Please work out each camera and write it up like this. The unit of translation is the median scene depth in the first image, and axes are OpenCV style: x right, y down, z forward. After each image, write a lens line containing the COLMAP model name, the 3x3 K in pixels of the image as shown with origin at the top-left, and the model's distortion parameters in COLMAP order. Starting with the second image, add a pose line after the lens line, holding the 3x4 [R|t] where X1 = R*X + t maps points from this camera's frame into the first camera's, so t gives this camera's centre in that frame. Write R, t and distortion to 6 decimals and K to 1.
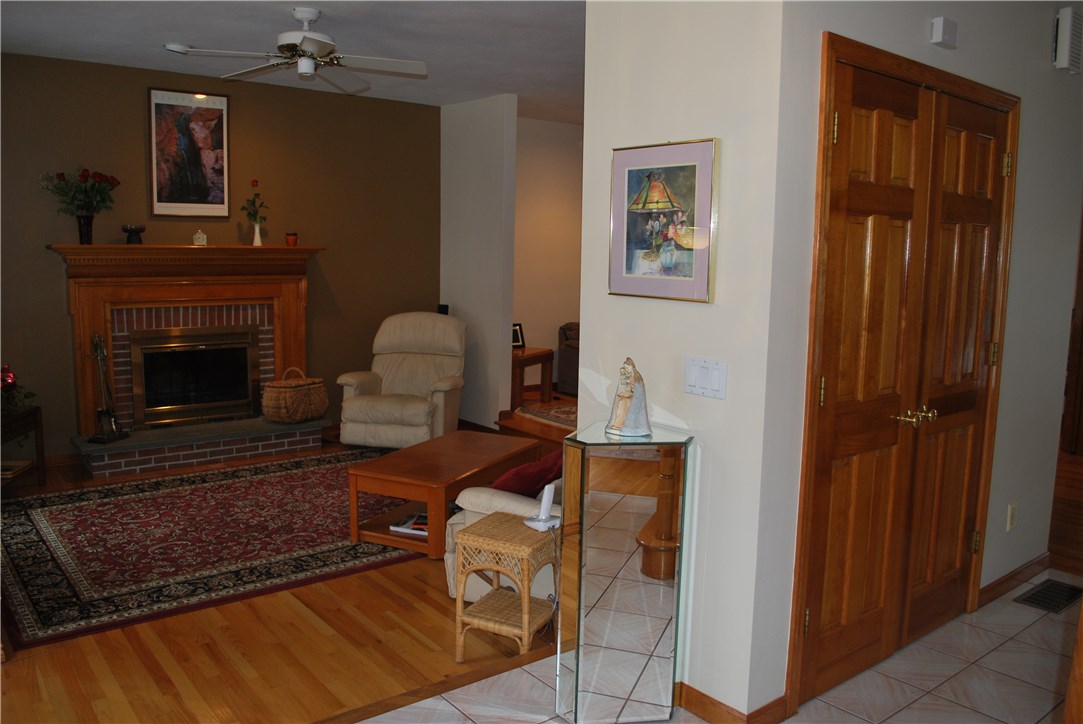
lens RADIAL K [[854.3, 0, 538.9], [0, 854.3, 361.8], [0, 0, 1]] dist [-0.084947, 0.012809]
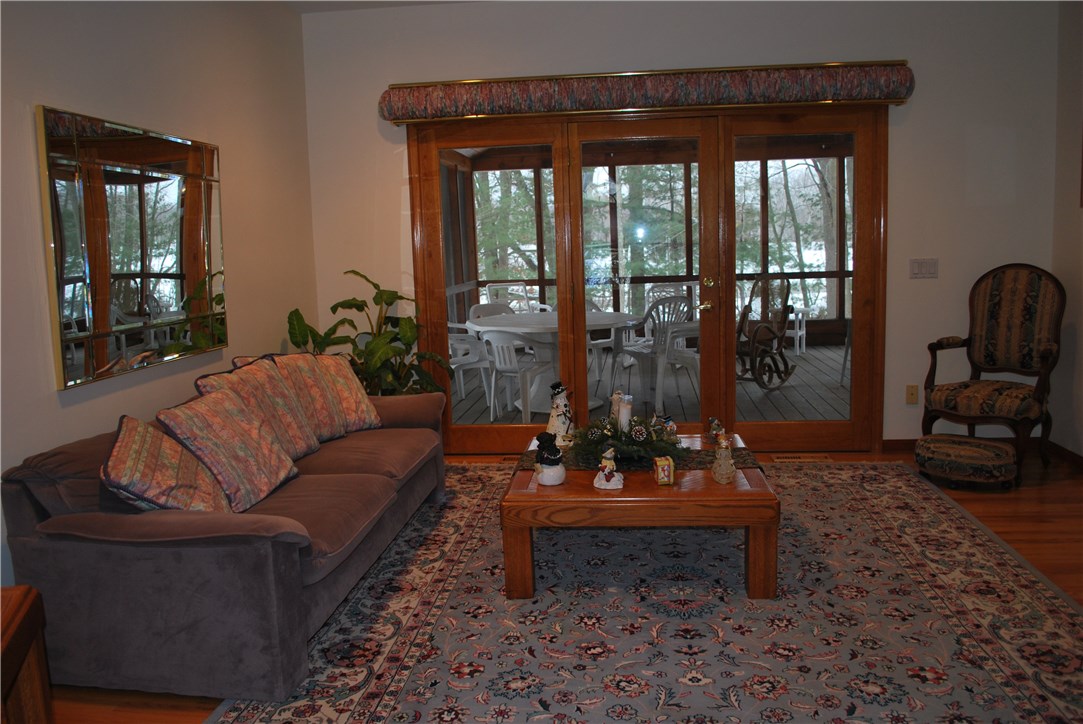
lens RADIAL K [[854.3, 0, 543.4], [0, 854.3, 362.5], [0, 0, 1]] dist [-0.084947, 0.012809]
pose [[0.697231, -0.140108, 0.703022, -0.053672], [0.140290, 0.988419, 0.057851, -0.096573], [-0.702985, 0.058291, 0.708812, 0.939817]]
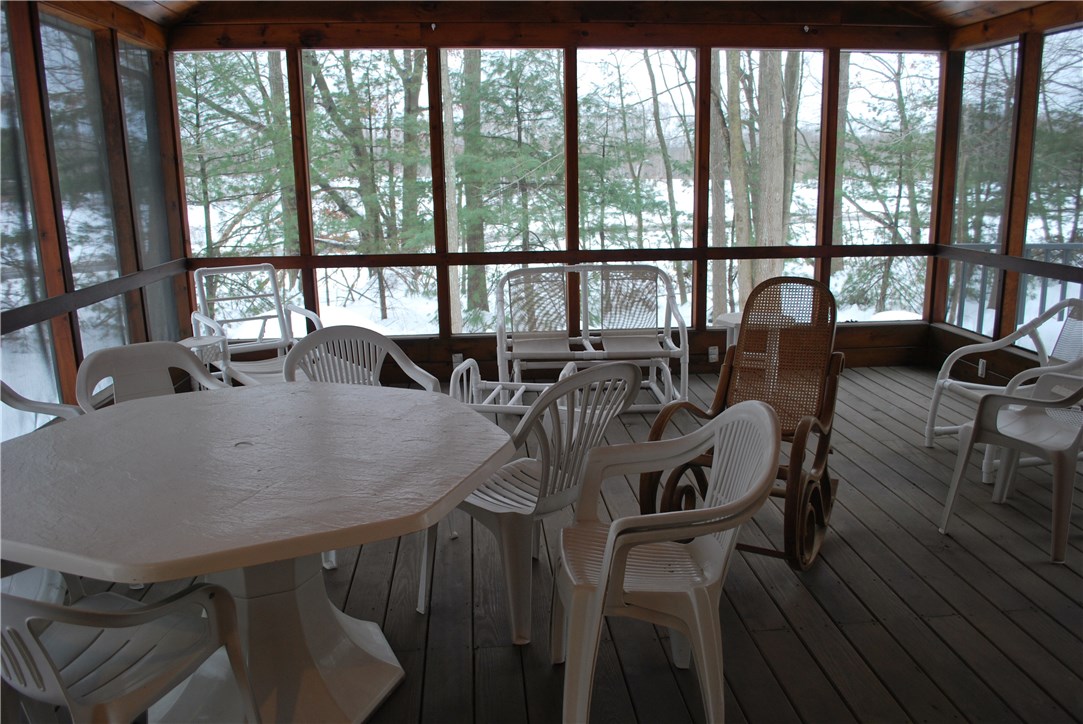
lens RADIAL K [[854.3, 0, 545.4], [0, 854.3, 364.1], [0, 0, 1]] dist [-0.084947, 0.012809]
pose [[0.546992, -0.206713, 0.811215, 0.534501], [0.131350, 0.978224, 0.160703, -0.162247], [-0.826769, 0.018650, 0.562232, 1.408259]]
